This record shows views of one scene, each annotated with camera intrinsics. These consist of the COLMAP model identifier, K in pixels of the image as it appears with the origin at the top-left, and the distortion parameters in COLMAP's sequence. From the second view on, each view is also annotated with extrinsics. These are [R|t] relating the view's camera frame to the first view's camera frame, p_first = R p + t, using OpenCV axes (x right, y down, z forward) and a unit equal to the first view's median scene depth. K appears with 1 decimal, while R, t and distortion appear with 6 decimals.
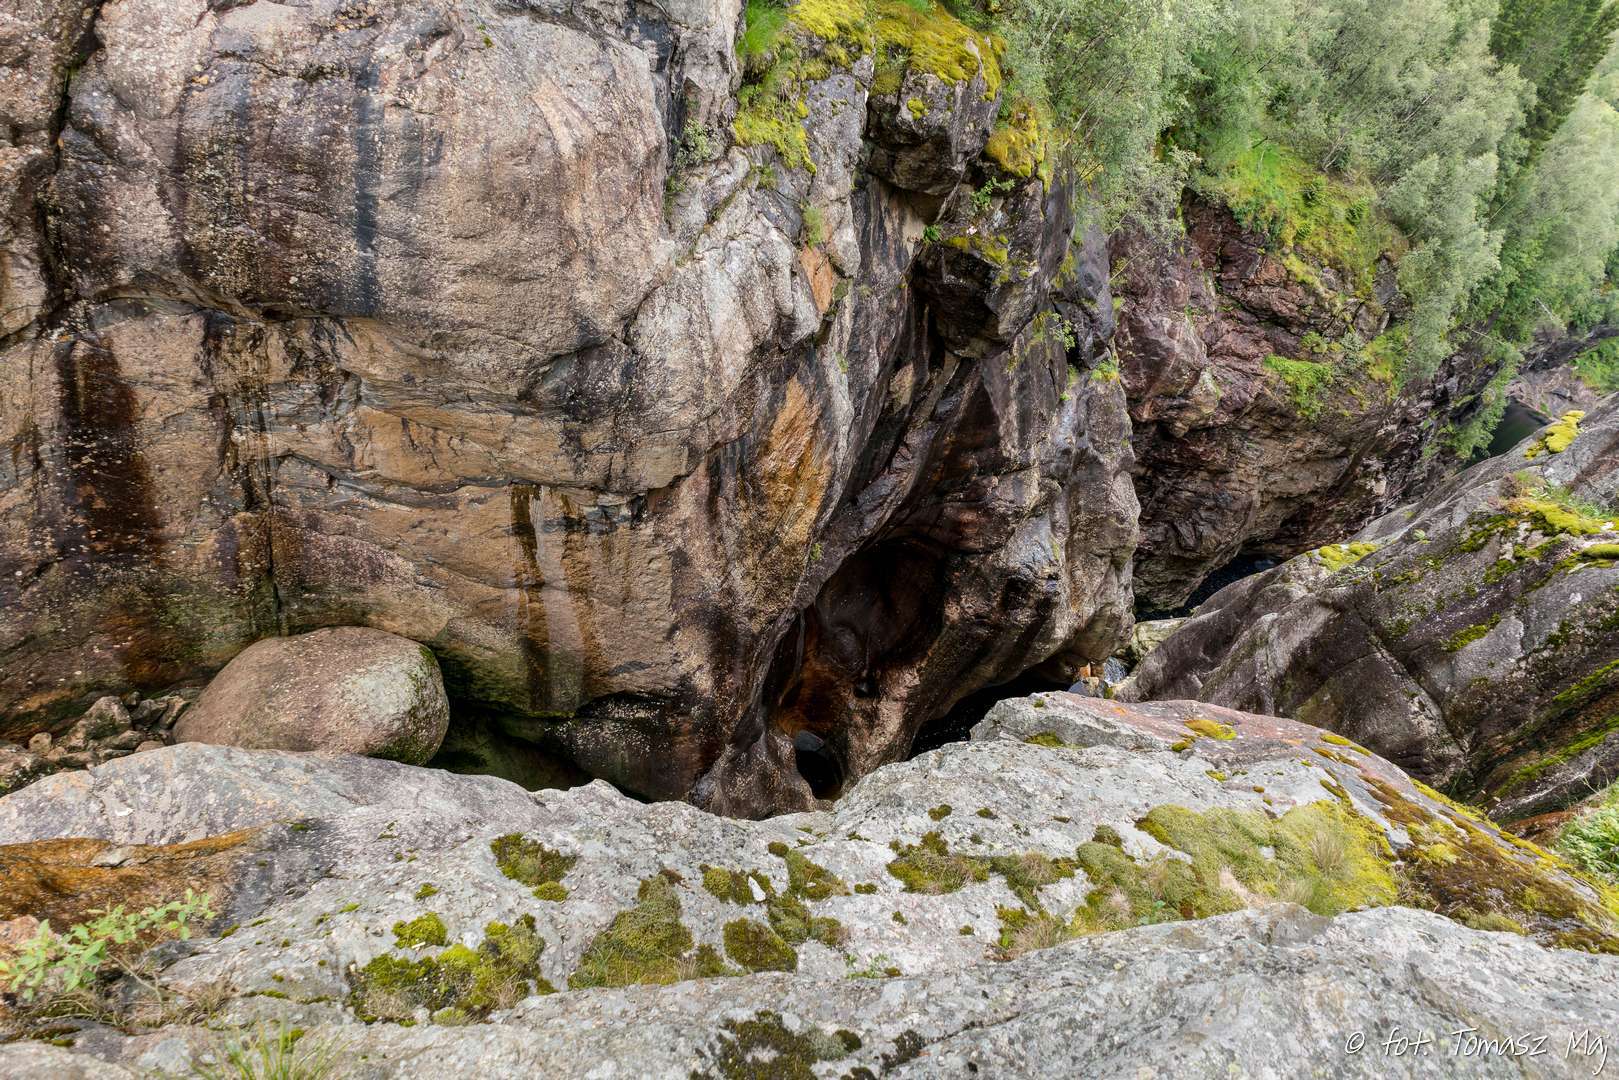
lens RADIAL K [[917.8, 0, 811.0], [0, 917.8, 541.8], [0, 0, 1]] dist [-0.033484, 0.003524]
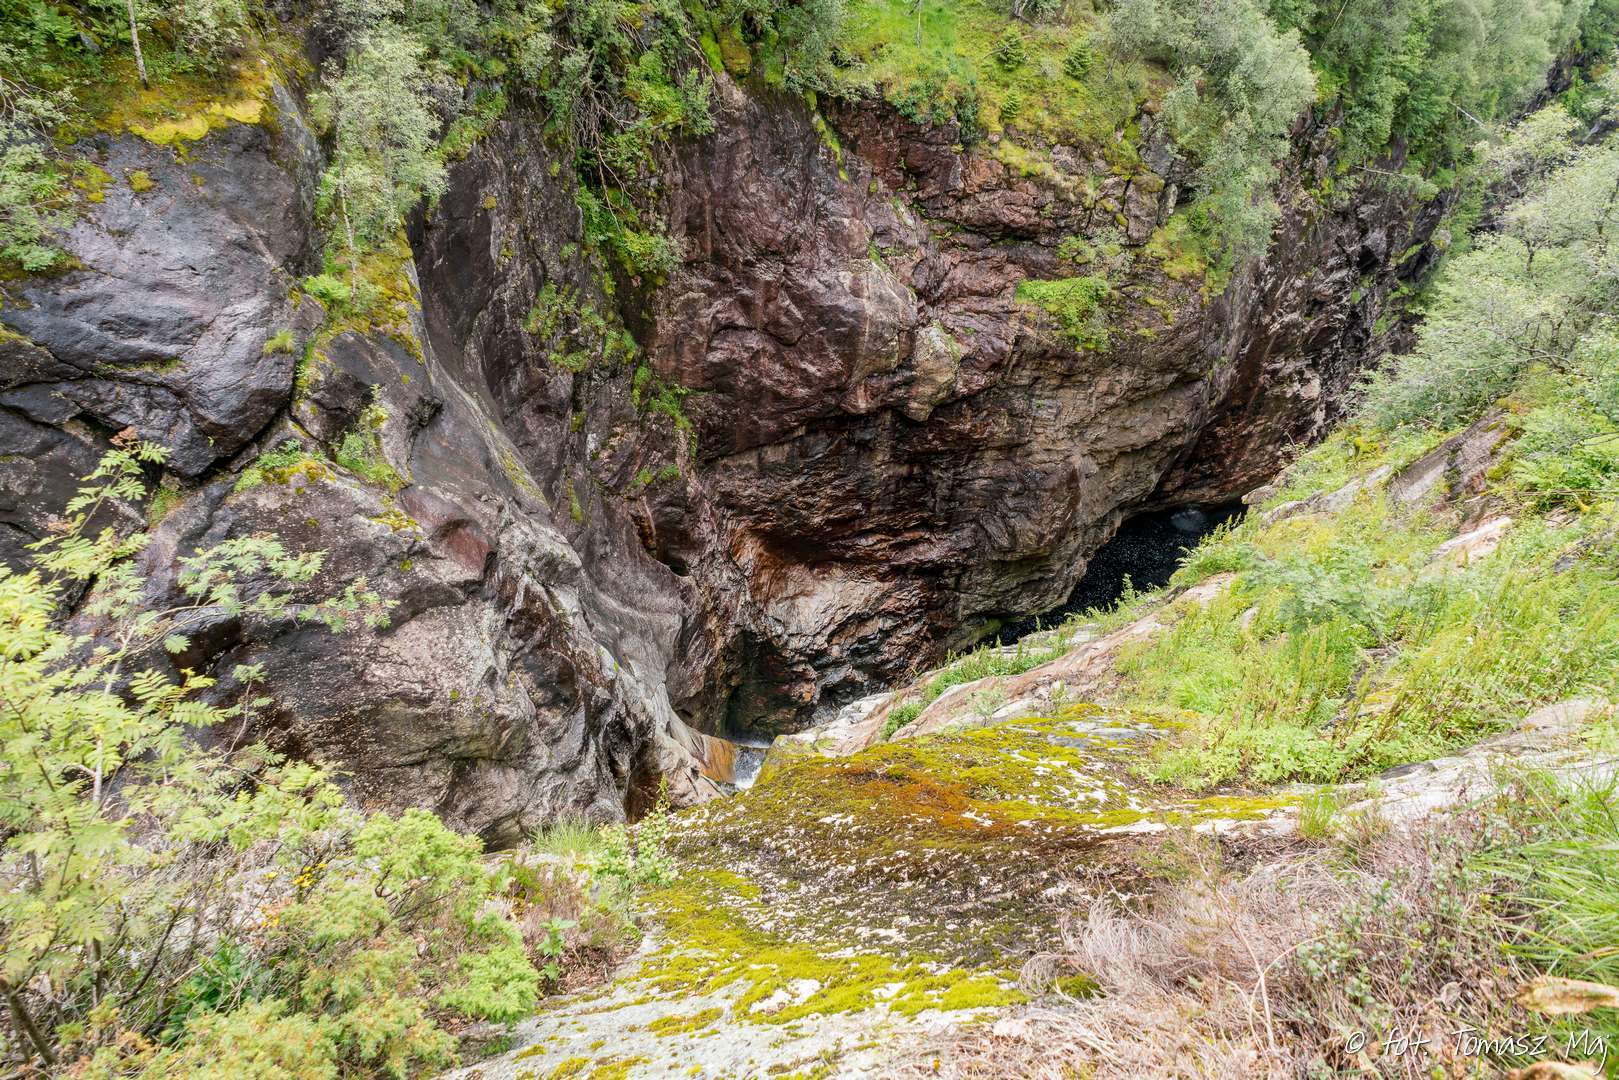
lens RADIAL K [[921.7, 0, 809.5], [0, 921.7, 540.0], [0, 0, 1]] dist [-0.029624, 0.002359]
pose [[0.971835, -0.222122, -0.078728, 1.547406], [0.222239, 0.974964, -0.007375, -0.153093], [0.078395, -0.010329, 0.996869, 1.082057]]
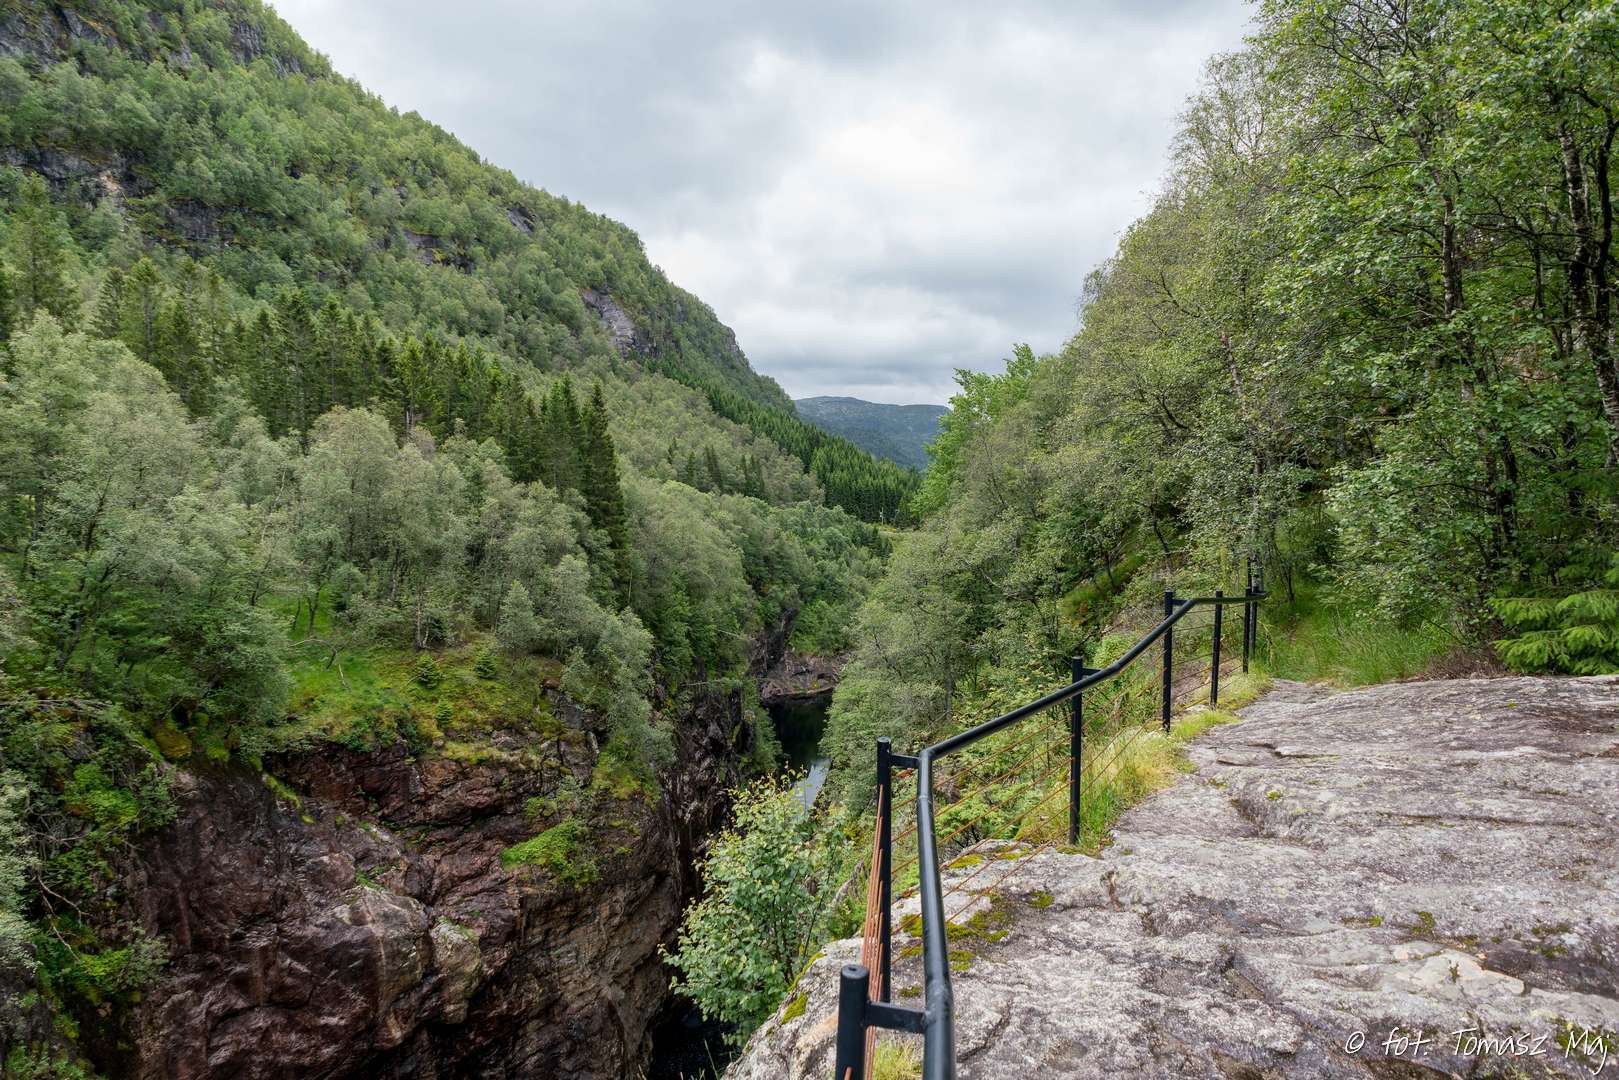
lens RADIAL K [[921.6, 0, 815.2], [0, 921.6, 540.6], [0, 0, 1]] dist [-0.027521, 0.002122]
pose [[0.619319, -0.369924, 0.692532, 0.967707], [0.666083, 0.714520, -0.213997, -0.206217], [-0.415665, 0.593817, 0.688915, 0.763593]]
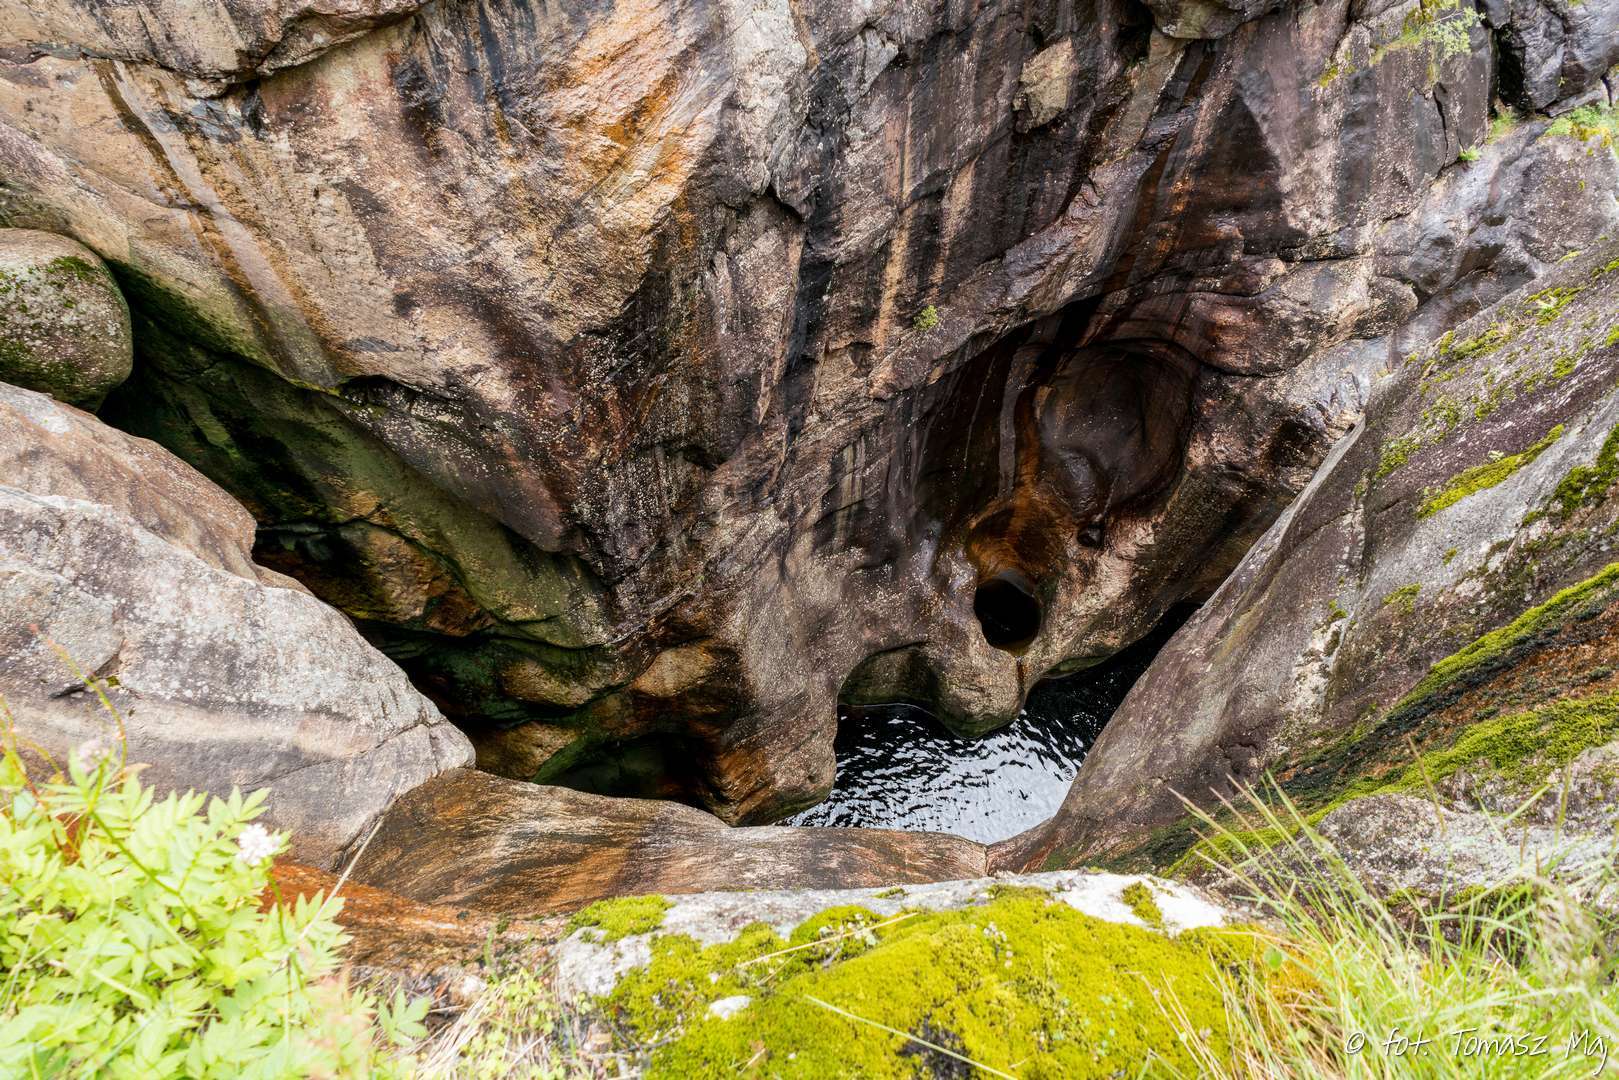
lens RADIAL K [[921.7, 0, 809.5], [0, 921.7, 540.0], [0, 0, 1]] dist [-0.029624, 0.002359]
pose [[0.846299, 0.230255, -0.480376, 0.546106], [-0.144118, 0.967097, 0.209652, 0.072466], [0.512843, -0.108198, 0.851637, 0.449626]]
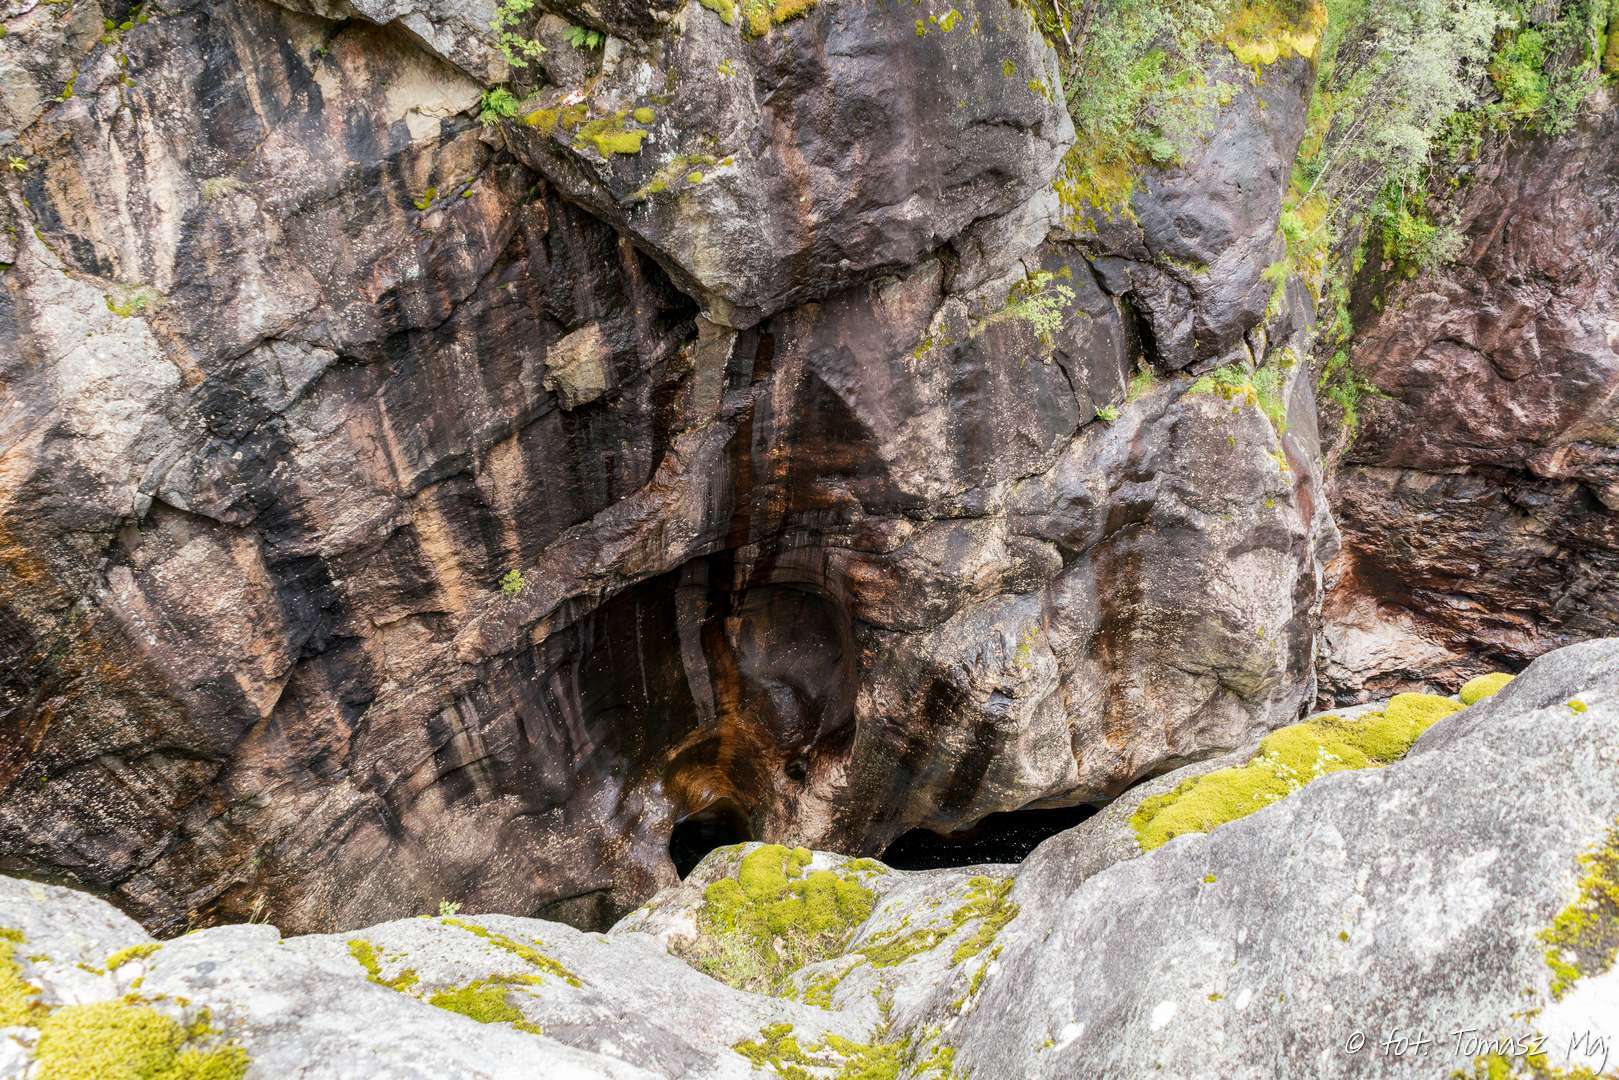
lens RADIAL K [[919.7, 0, 805.2], [0, 919.7, 537.2], [0, 0, 1]] dist [-0.027776, 0.001425]
pose [[0.873696, 0.180902, -0.451586, 0.853655], [-0.169385, 0.983324, 0.066200, -0.178737], [0.456031, 0.018653, 0.889768, 0.767231]]
